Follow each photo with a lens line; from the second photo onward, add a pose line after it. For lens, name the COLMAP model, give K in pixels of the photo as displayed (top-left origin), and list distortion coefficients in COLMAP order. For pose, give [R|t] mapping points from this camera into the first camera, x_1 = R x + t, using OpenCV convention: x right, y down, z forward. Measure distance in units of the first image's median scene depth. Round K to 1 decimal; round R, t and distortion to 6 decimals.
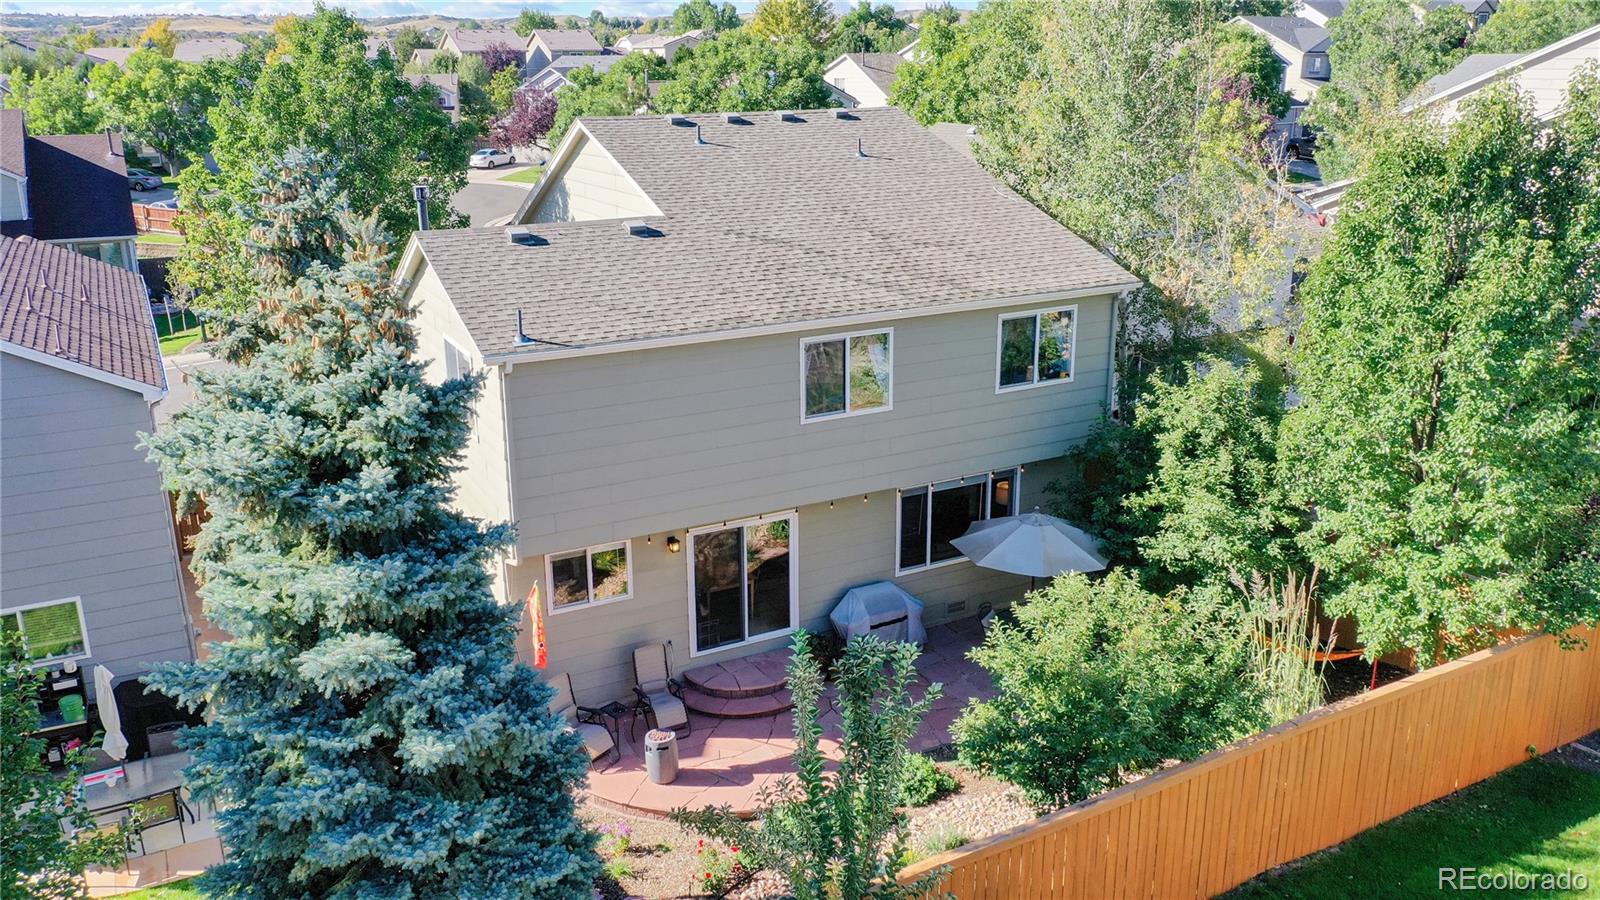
lens RADIAL K [[1261.6, 0, 792.6], [0, 1261.6, 453.1], [0, 0, 1]] dist [0.000618, 0.008858]
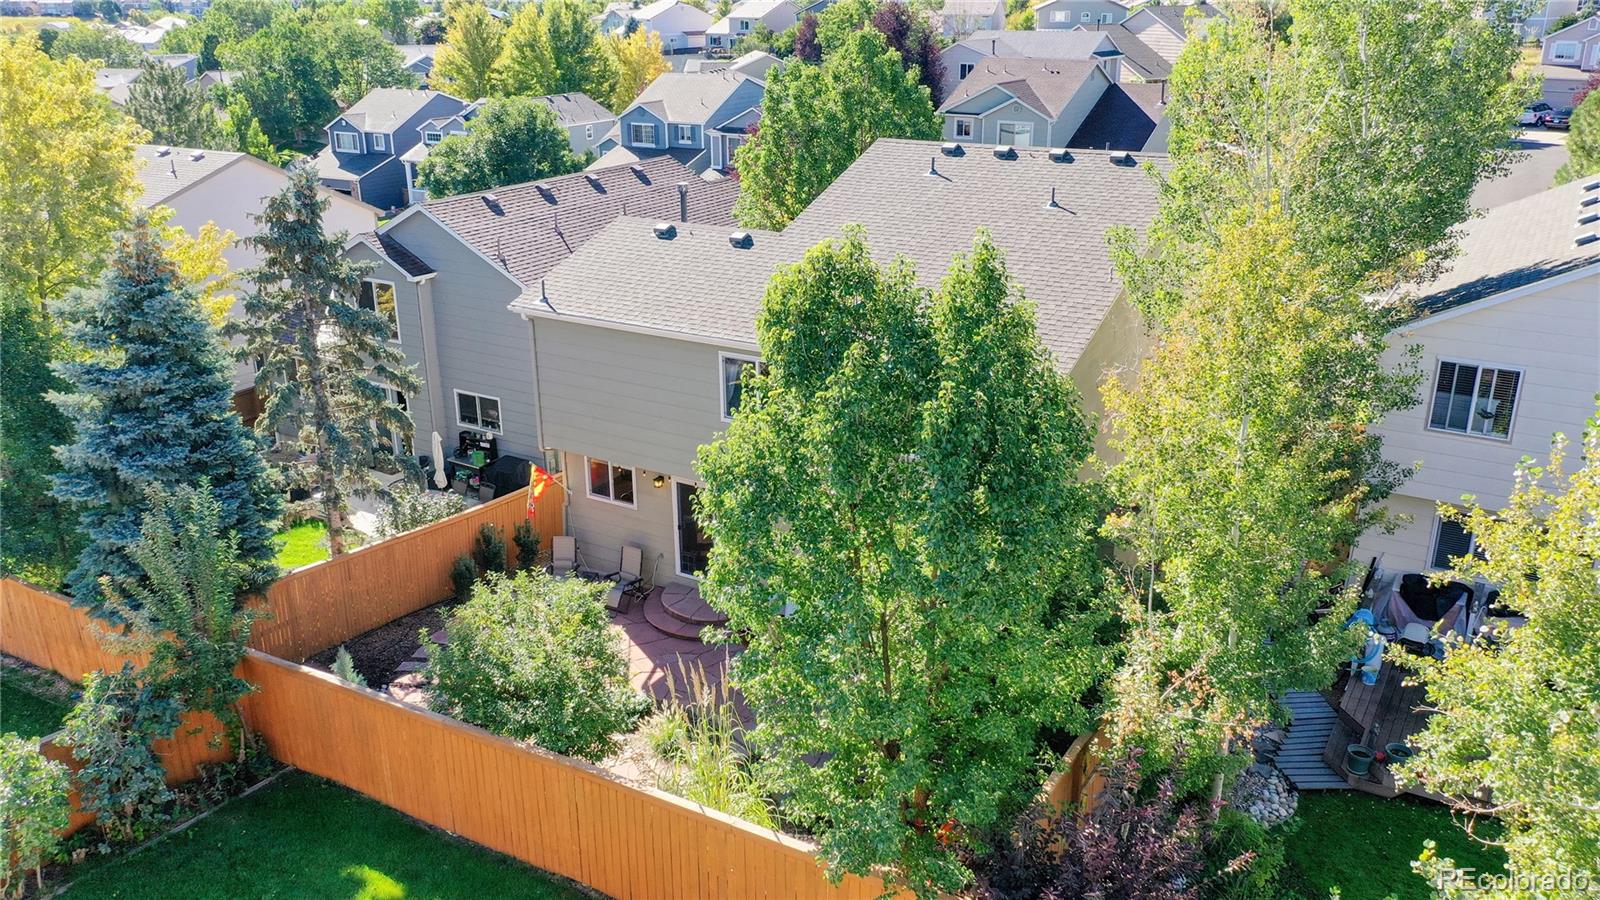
lens RADIAL K [[1264.9, 0, 795.7], [0, 1264.9, 445.5], [0, 0, 1]] dist [0.006456, 0.000560]
pose [[0.509105, 0.296529, -0.808011, 1.014823], [-0.251074, 0.949114, 0.190118, -0.244861], [0.823270, 0.106080, 0.557649, 0.380827]]
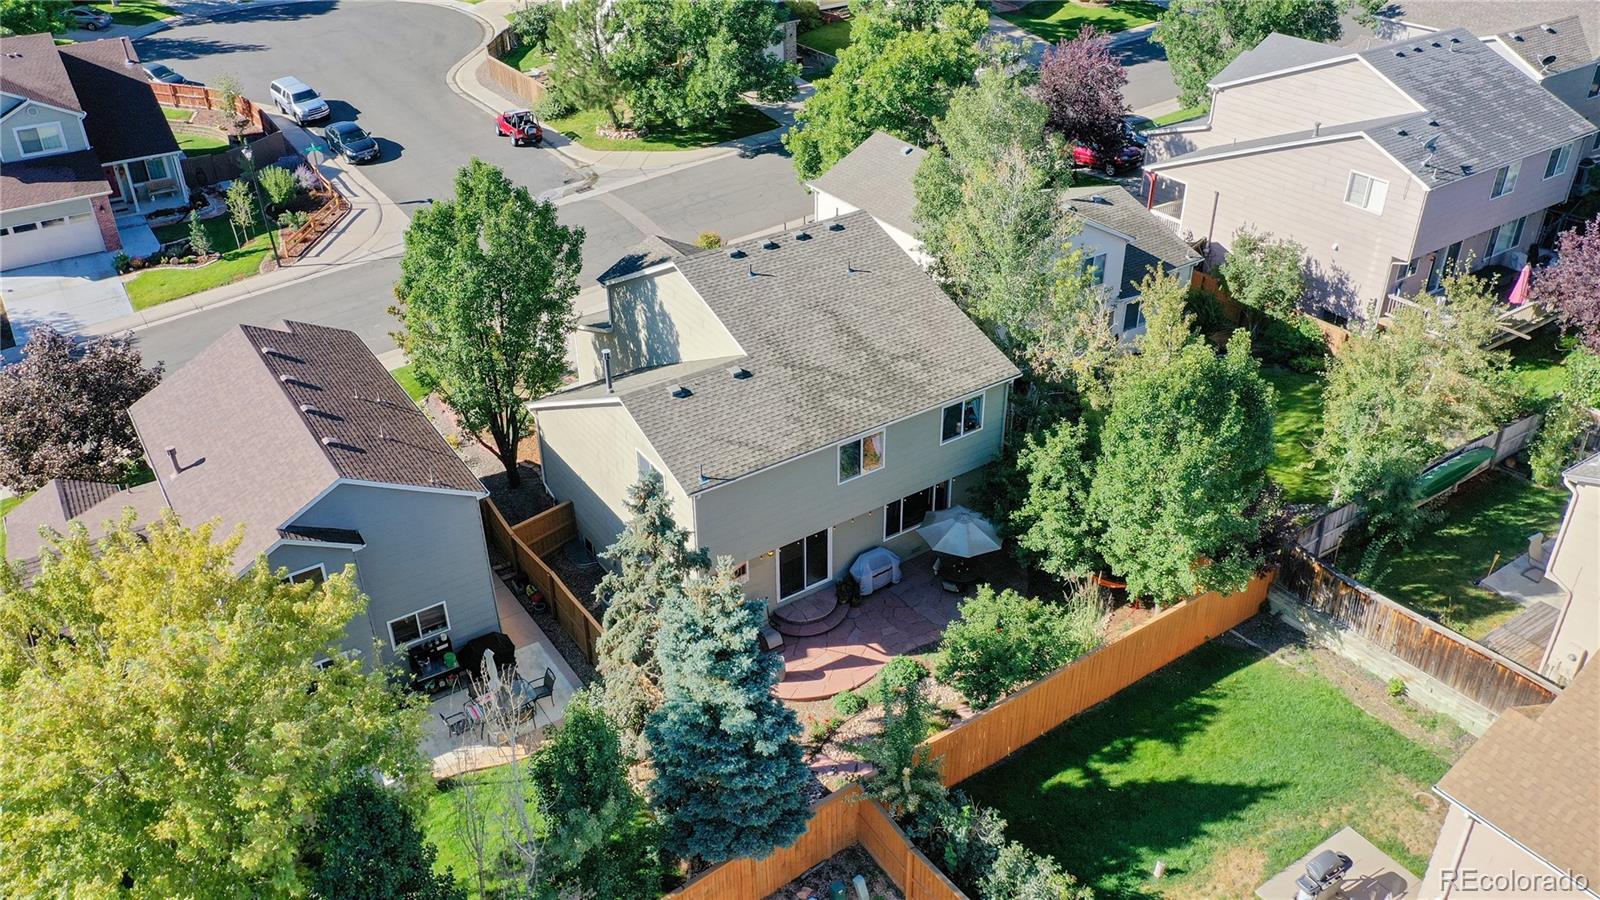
lens RADIAL K [[1264.9, 0, 795.7], [0, 1264.9, 445.5], [0, 0, 1]] dist [0.006456, 0.000560]
pose [[0.994926, -0.056015, 0.083576, -0.200586], [0.033915, 0.968787, 0.245565, -0.523368], [-0.094723, -0.241484, 0.965771, -0.736949]]
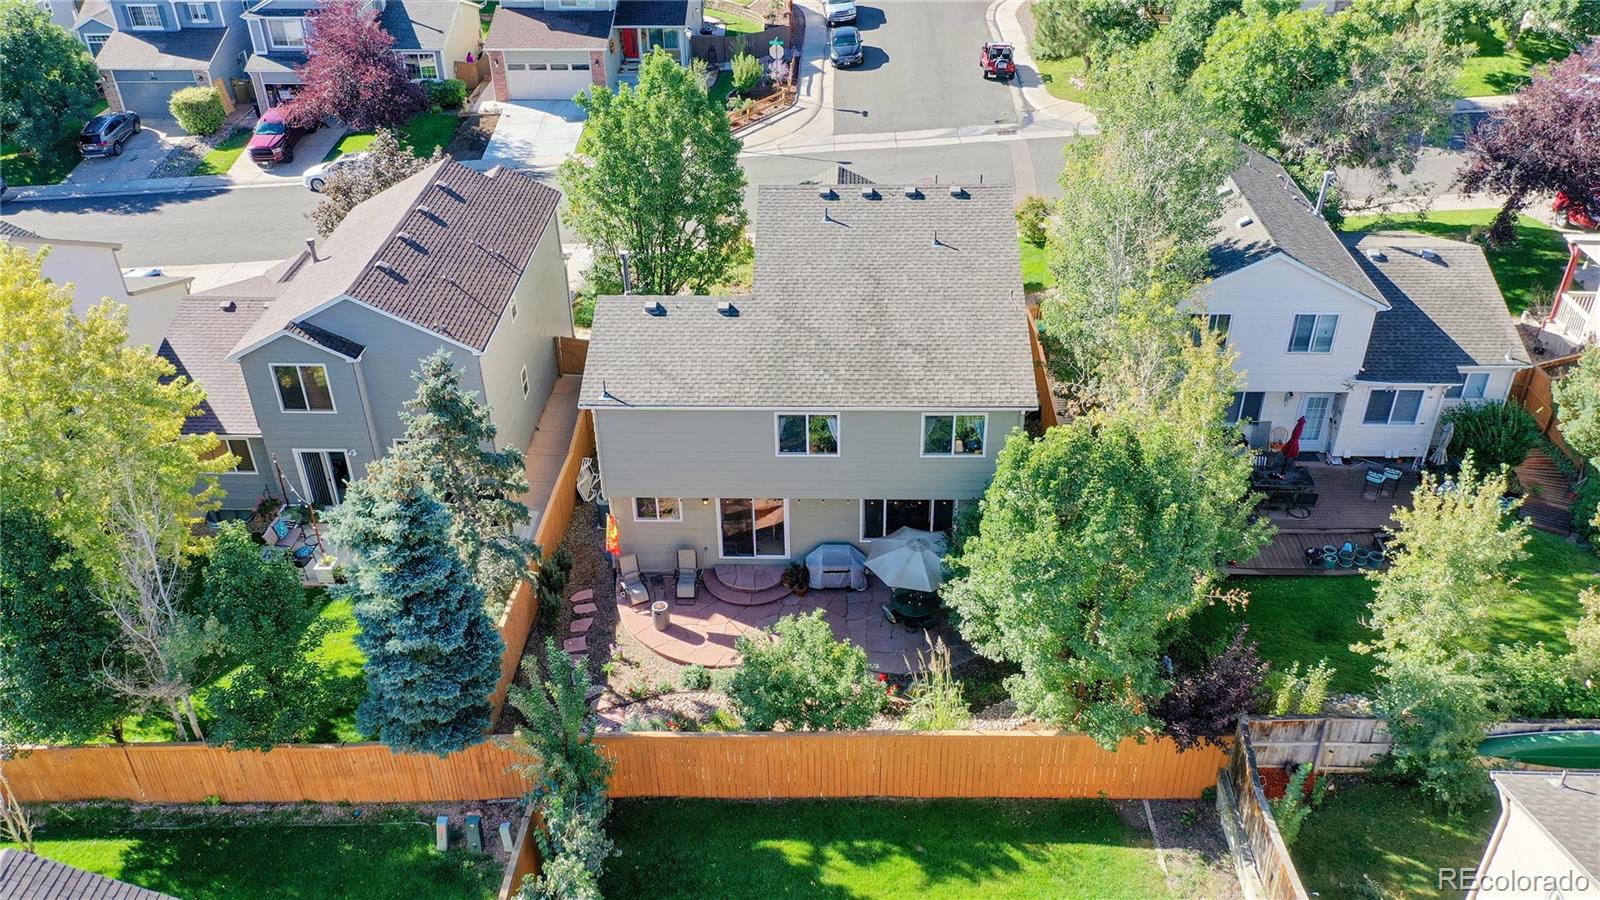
lens RADIAL K [[1264.9, 0, 795.7], [0, 1264.9, 445.5], [0, 0, 1]] dist [0.006456, 0.000560]
pose [[0.864232, 0.268669, -0.425347, 0.726862], [-0.139646, 0.940349, 0.310231, -0.551019], [0.483324, -0.208713, 0.850198, -0.399267]]
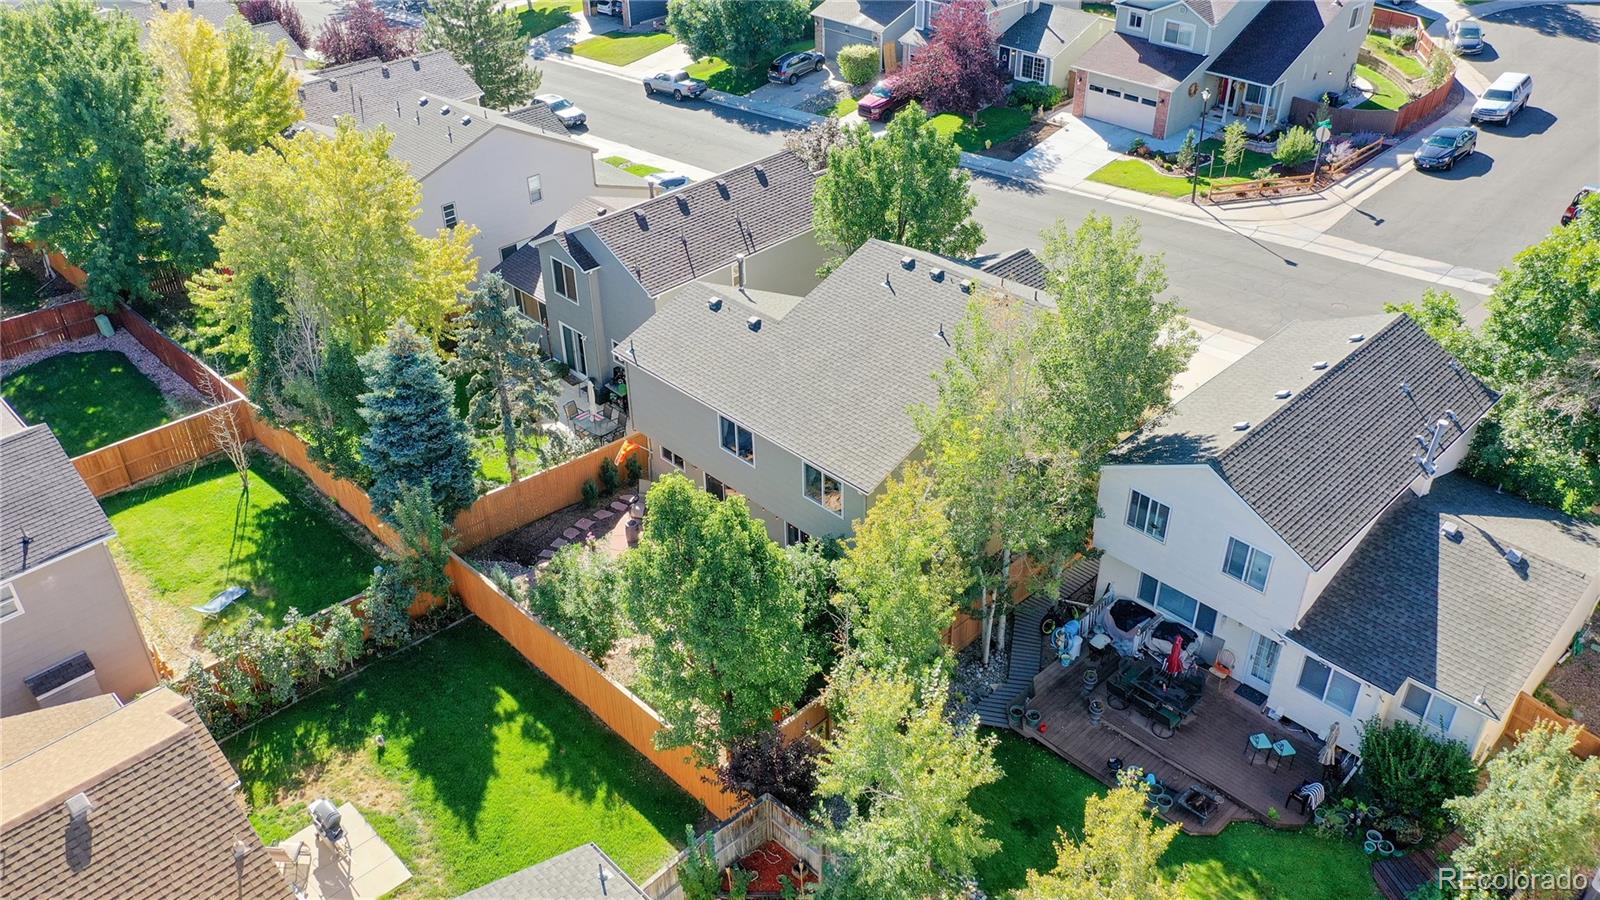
lens RADIAL K [[1270.4, 0, 794.6], [0, 1270.4, 437.9], [0, 0, 1]] dist [0.010035, 0.001811]
pose [[0.277810, 0.530014, -0.801191, 1.643458], [-0.270620, 0.843423, 0.464115, -1.000540], [0.921730, 0.087883, 0.377743, 0.334576]]
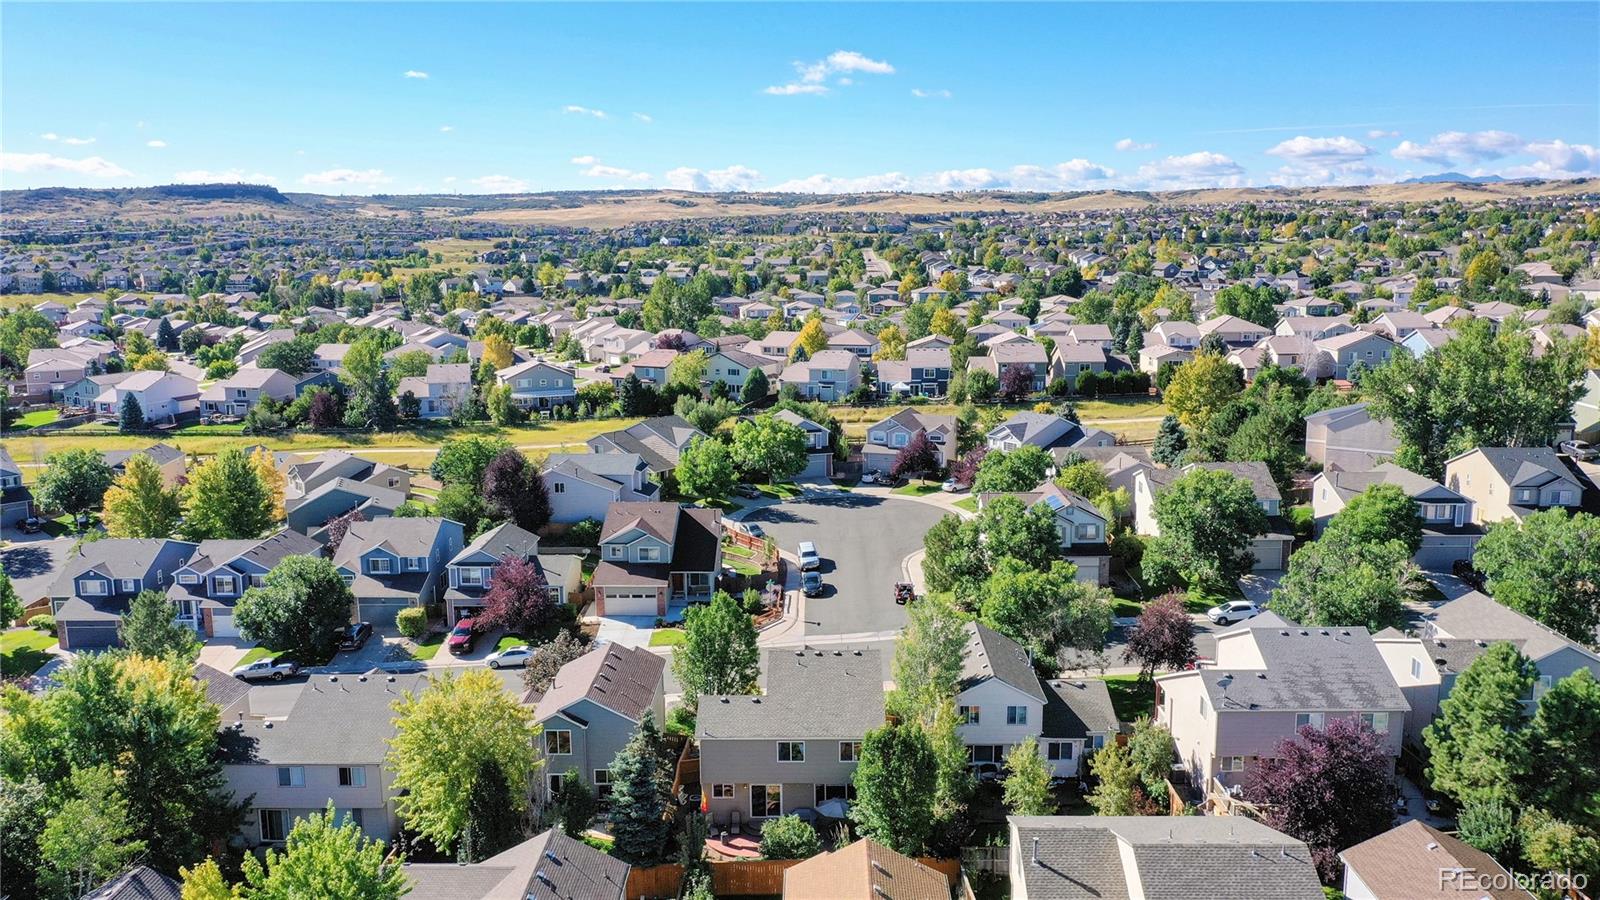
lens RADIAL K [[1286.8, 0, 800.0], [0, 1286.8, 450.0], [0, 0, 1]] dist [0.002804, -0.003757]
pose [[0.873552, 0.085937, -0.479084, 1.848455], [-0.141887, 0.986501, -0.081757, -0.645130], [0.465591, 0.139395, 0.873953, -2.508540]]
